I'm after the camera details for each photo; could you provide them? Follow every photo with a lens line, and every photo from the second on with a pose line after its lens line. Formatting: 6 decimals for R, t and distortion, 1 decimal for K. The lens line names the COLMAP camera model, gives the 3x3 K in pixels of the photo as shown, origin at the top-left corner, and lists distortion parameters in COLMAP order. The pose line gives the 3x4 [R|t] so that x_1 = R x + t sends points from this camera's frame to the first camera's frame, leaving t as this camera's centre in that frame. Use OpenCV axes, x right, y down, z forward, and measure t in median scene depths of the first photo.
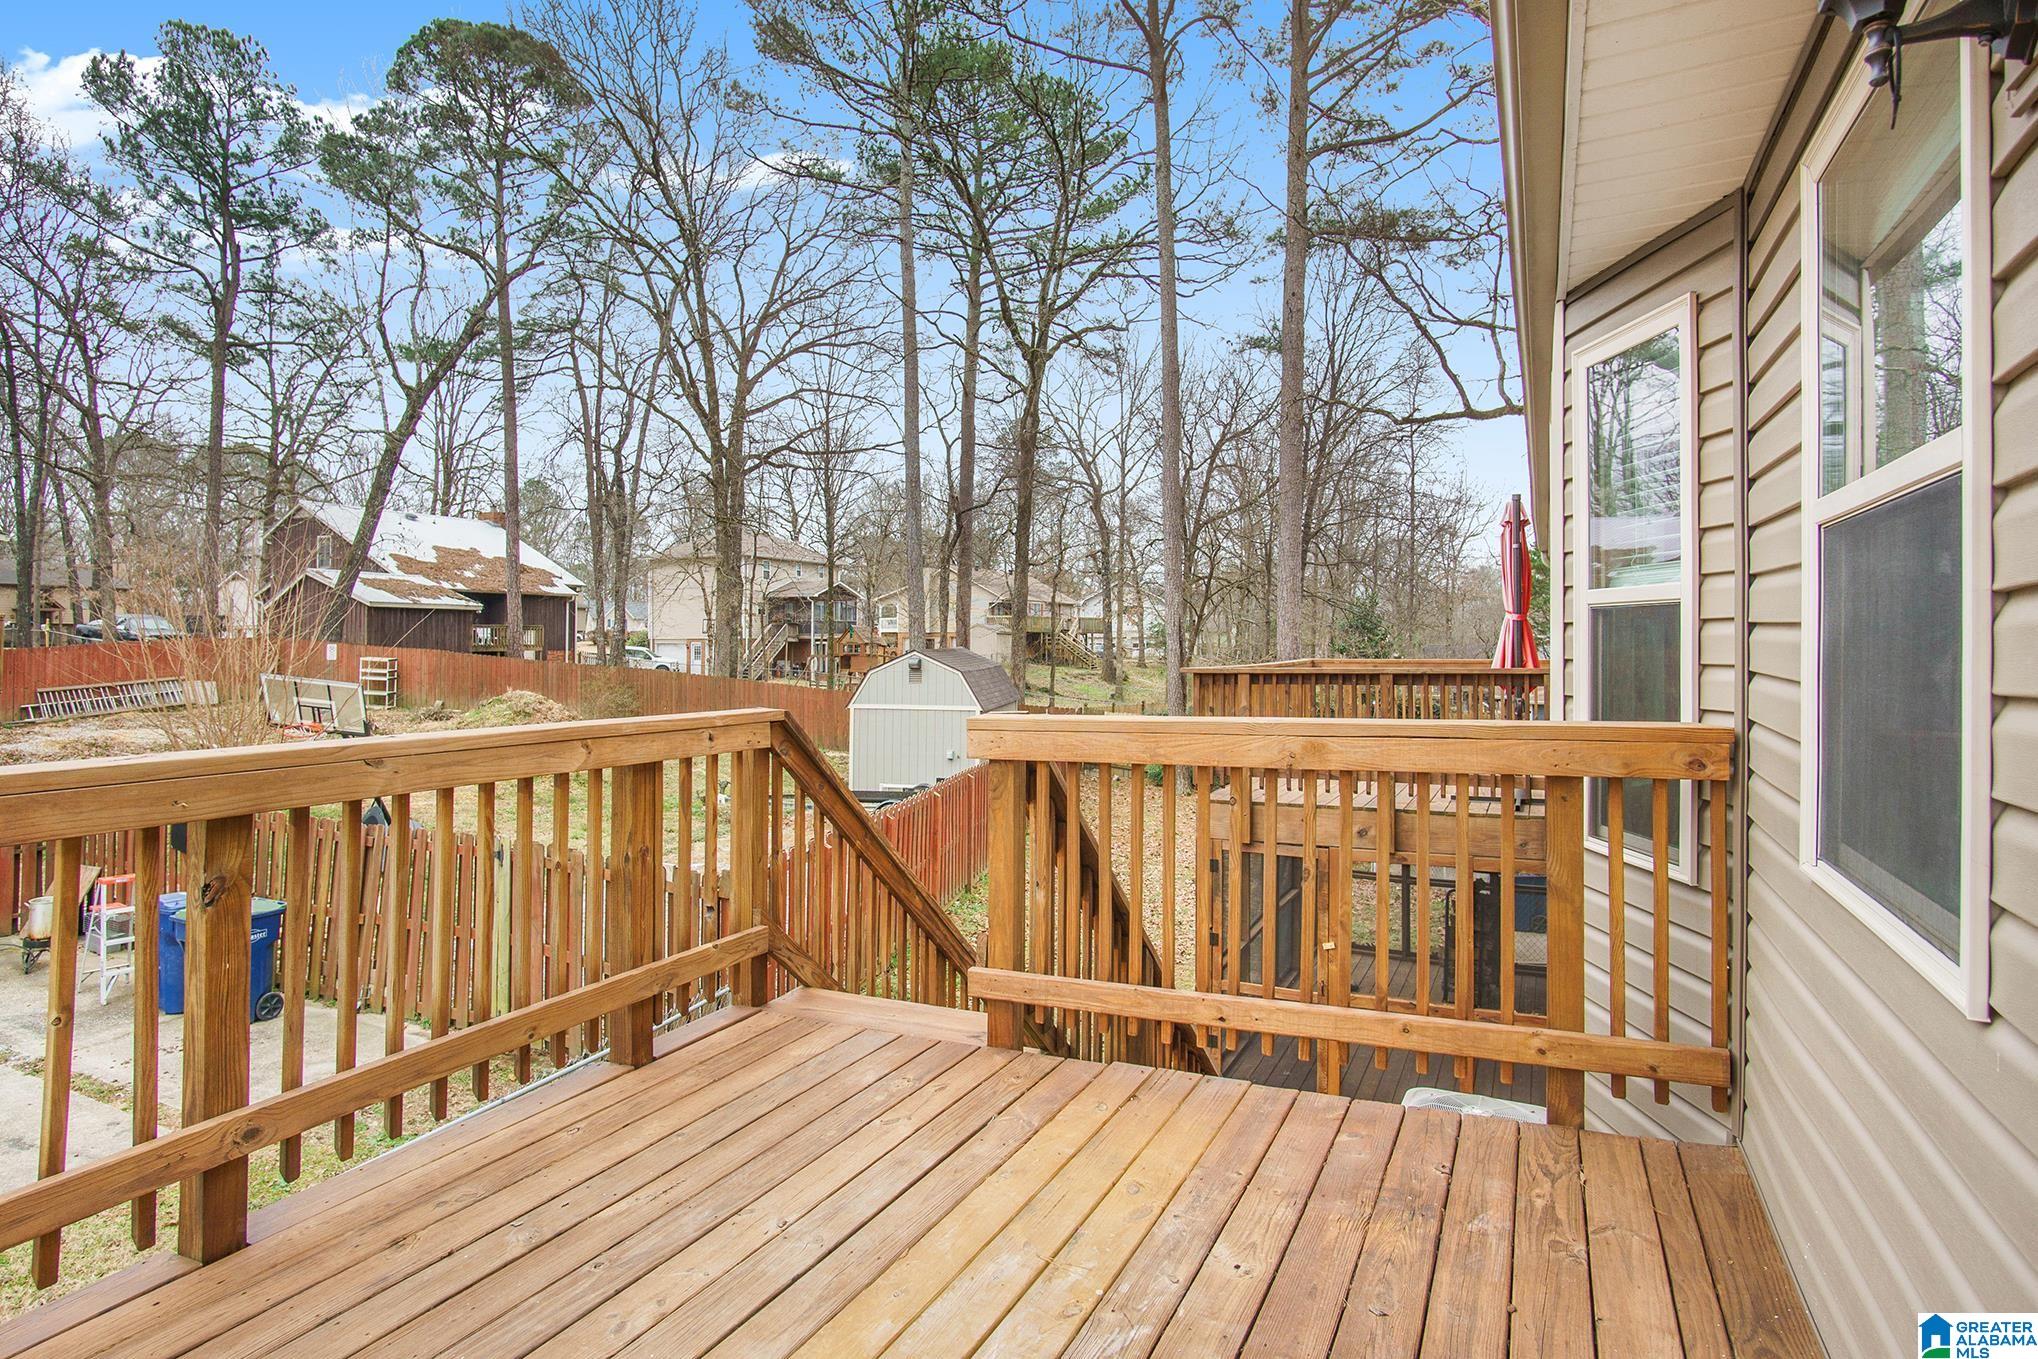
lens RADIAL K [[1114.6, 0, 1019.4], [0, 1114.6, 656.2], [0, 0, 1]] dist [-0.001243, -0.000817]
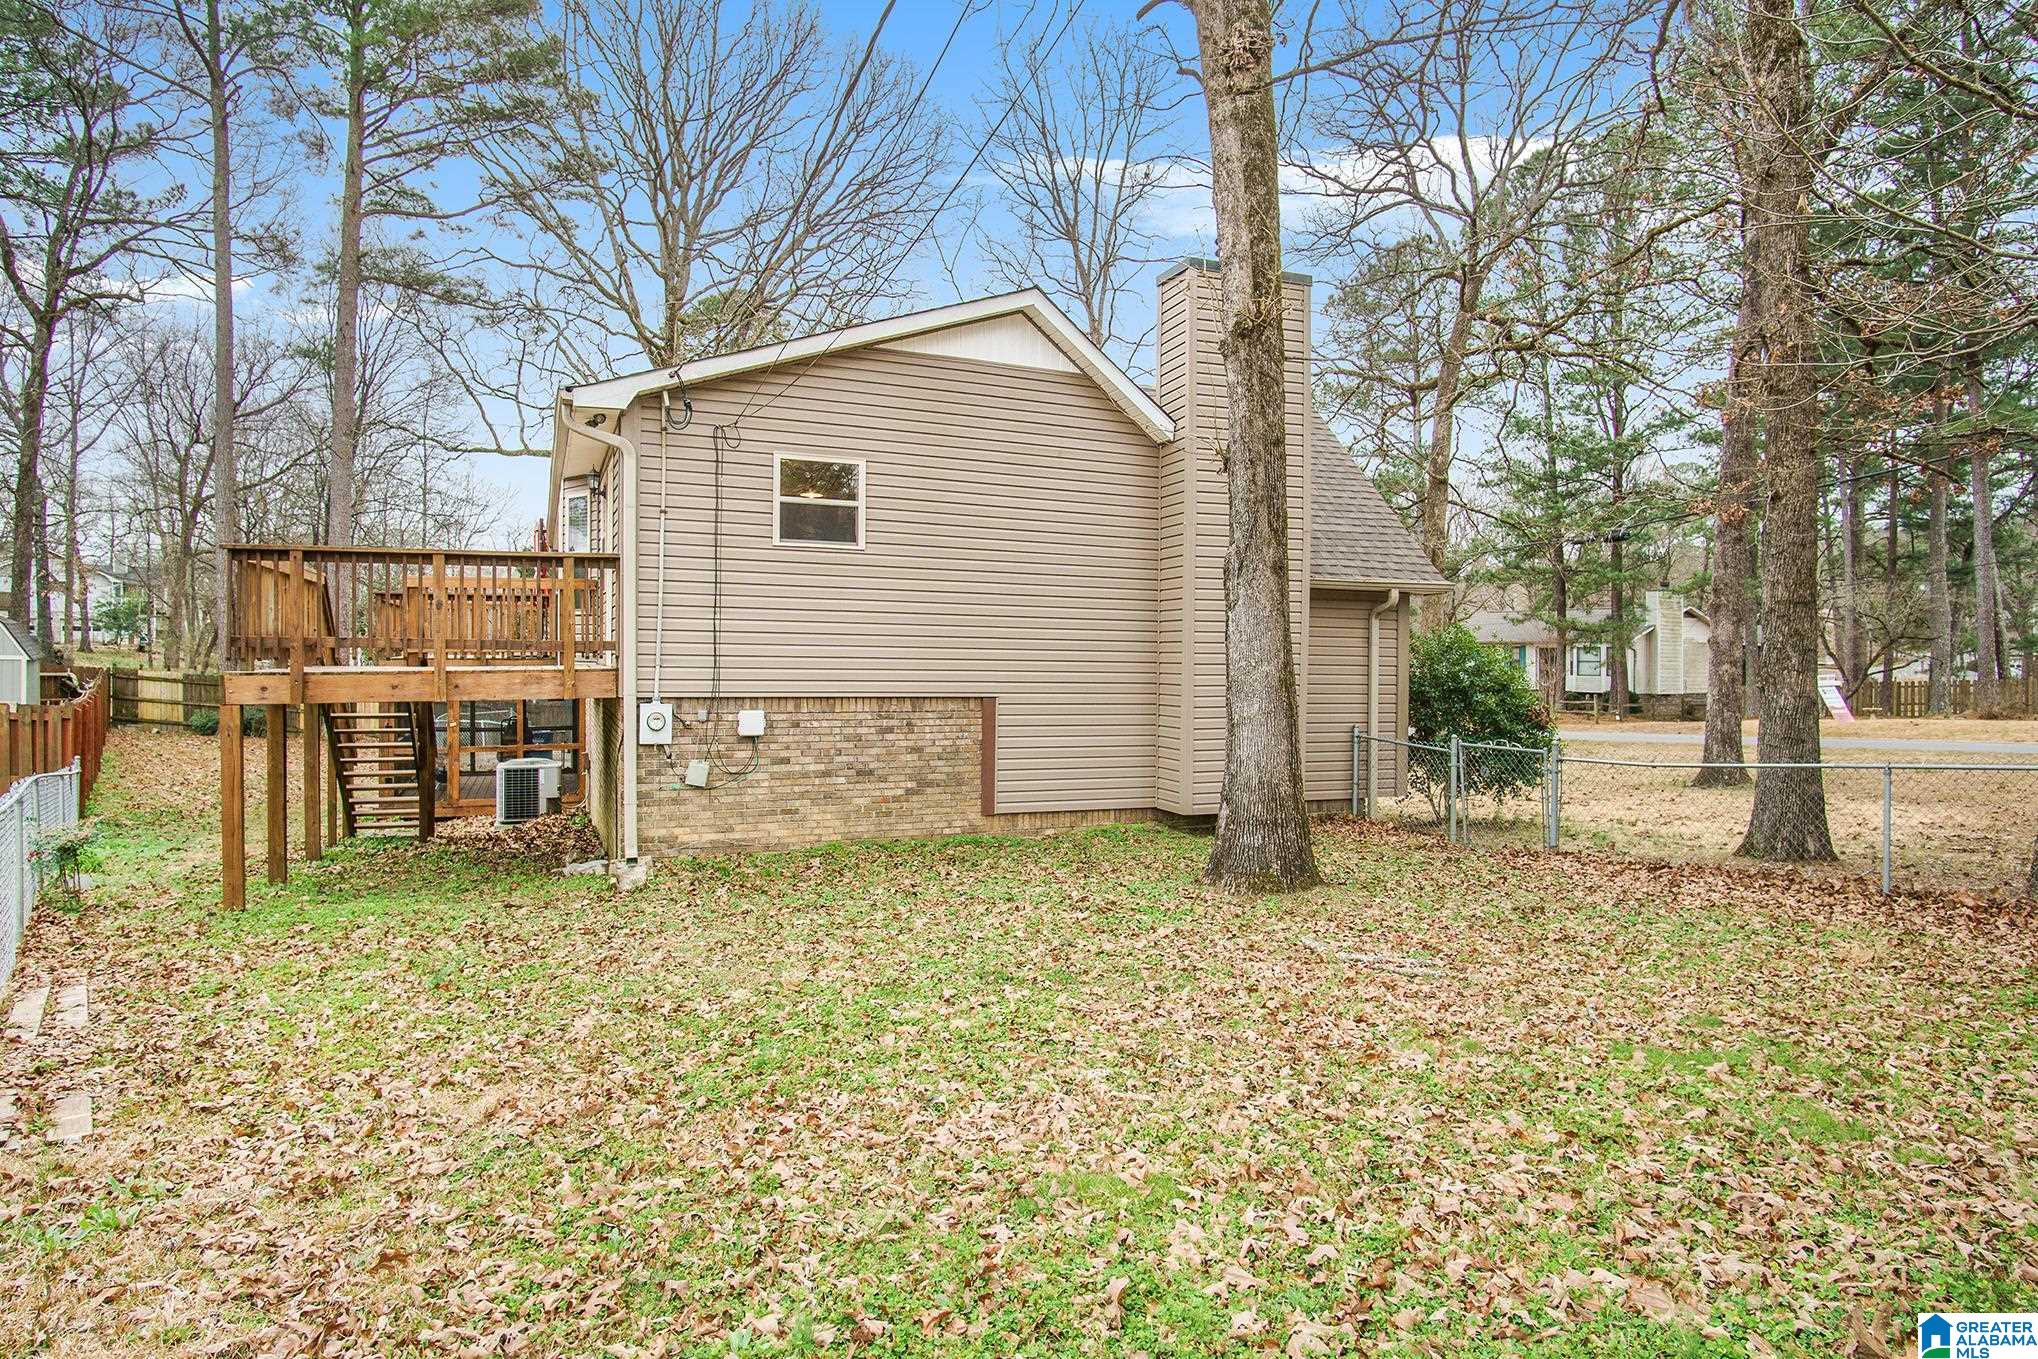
lens RADIAL K [[1114.6, 0, 1019.4], [0, 1114.6, 656.2], [0, 0, 1]] dist [-0.001243, -0.000817]
pose [[0.660585, 0.007636, 0.750712, -0.165236], [-0.005978, 0.999970, -0.004911, 0.035260], [-0.750727, -0.001243, 0.660611, -0.324752]]
